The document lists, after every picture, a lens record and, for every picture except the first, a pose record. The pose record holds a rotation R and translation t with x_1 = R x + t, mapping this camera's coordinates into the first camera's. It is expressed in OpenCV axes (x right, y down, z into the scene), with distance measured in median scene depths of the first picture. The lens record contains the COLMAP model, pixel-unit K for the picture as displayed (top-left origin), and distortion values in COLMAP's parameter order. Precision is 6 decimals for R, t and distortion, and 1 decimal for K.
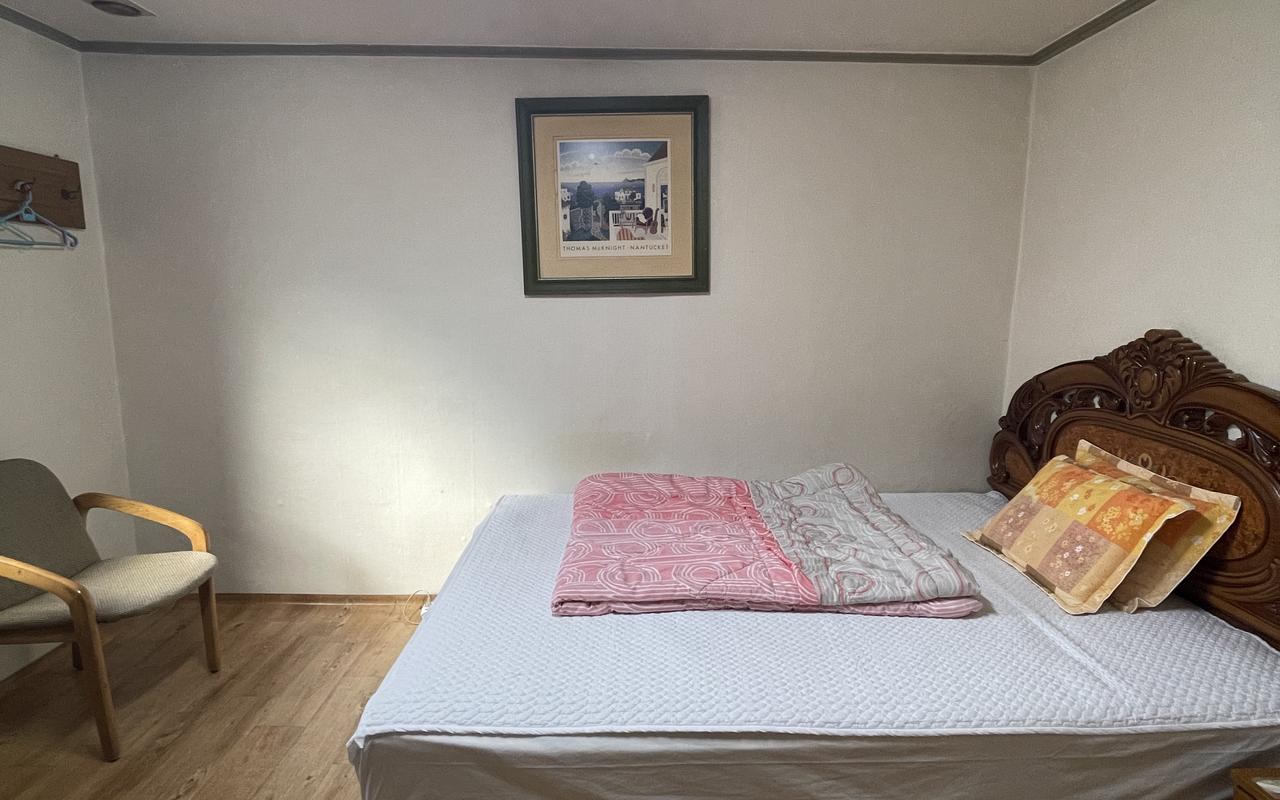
lens RADIAL K [[687.8, 0, 638.0], [0, 687.8, 404.0], [0, 0, 1]] dist [-0.004183, -0.005429]
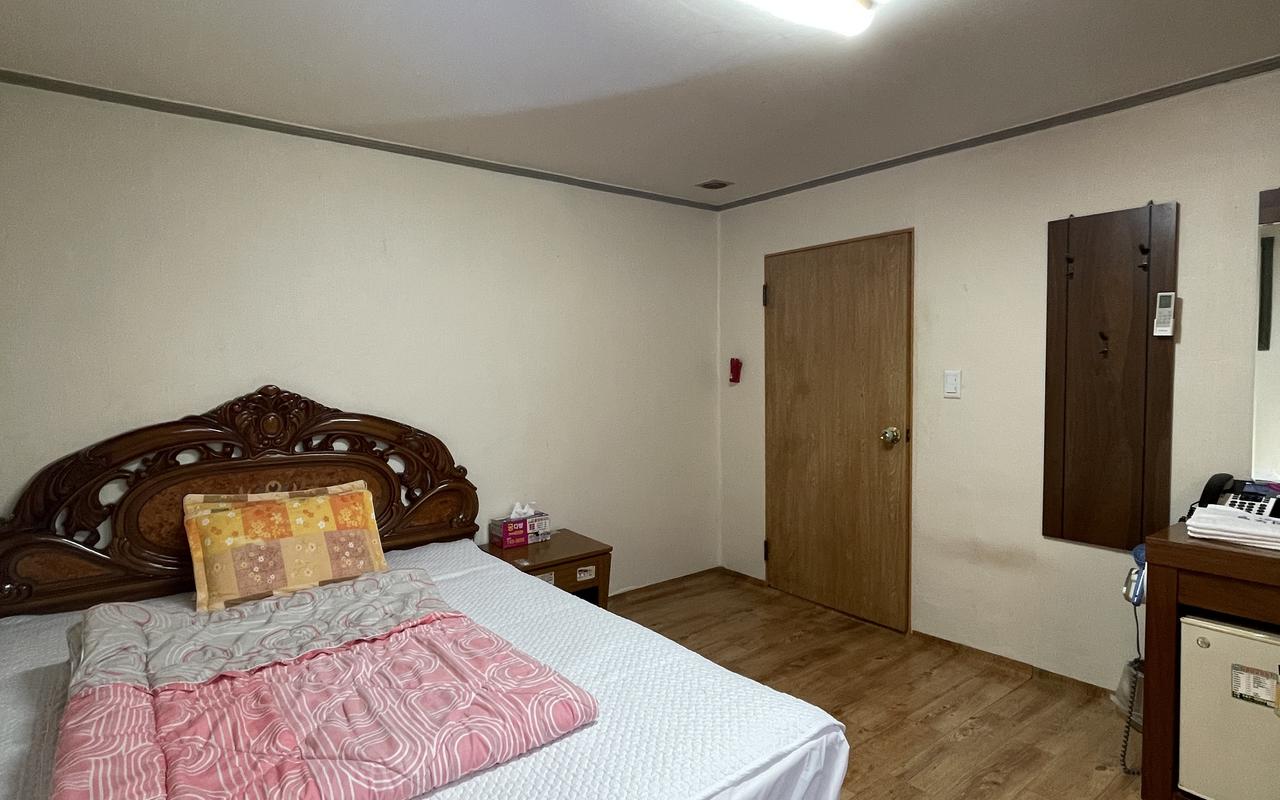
lens RADIAL K [[687.8, 0, 640.4], [0, 687.8, 397.8], [0, 0, 1]] dist [-0.004183, -0.005429]
pose [[-0.606978, -0.037884, 0.793815, -0.715594], [0.134093, 0.979660, 0.149285, -0.185095], [-0.783324, 0.197057, -0.589552, 1.214856]]
